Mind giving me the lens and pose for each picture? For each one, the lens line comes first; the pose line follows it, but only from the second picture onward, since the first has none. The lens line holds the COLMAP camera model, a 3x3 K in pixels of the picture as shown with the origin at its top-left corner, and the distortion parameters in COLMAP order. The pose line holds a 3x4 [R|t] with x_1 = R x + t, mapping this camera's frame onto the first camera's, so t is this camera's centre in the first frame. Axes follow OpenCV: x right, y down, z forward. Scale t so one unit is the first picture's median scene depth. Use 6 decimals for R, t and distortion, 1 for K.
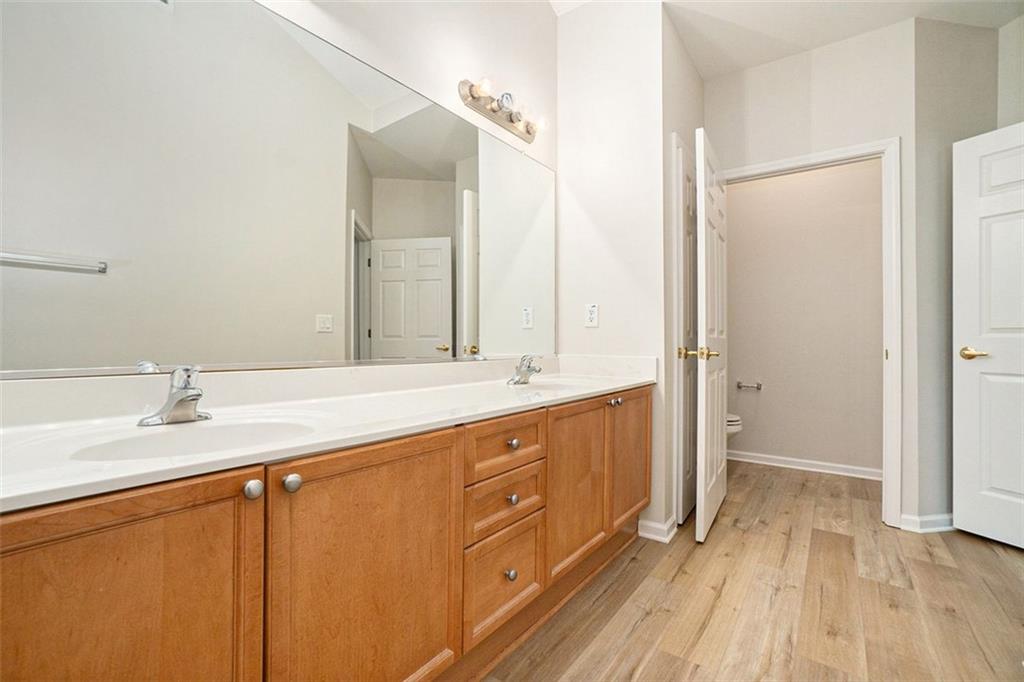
lens RADIAL K [[475.2, 0, 507.2], [0, 475.2, 341.5], [0, 0, 1]] dist [-0.002072, -0.000126]
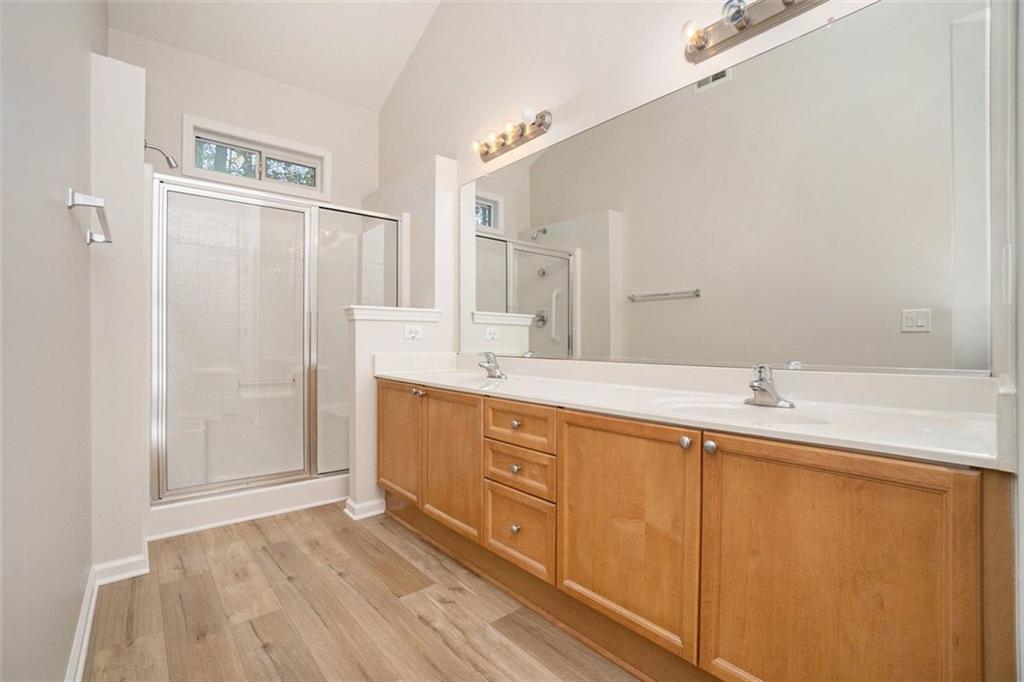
lens RADIAL K [[449.3, 0, 509.6], [0, 449.3, 337.5], [0, 0, 1]] dist [-0.025972, 0.002838]
pose [[-0.216241, -0.005351, -0.976325, 1.057899], [-0.009333, 0.999951, -0.003413, -0.002920], [0.976295, 0.008374, -0.216281, 1.137464]]
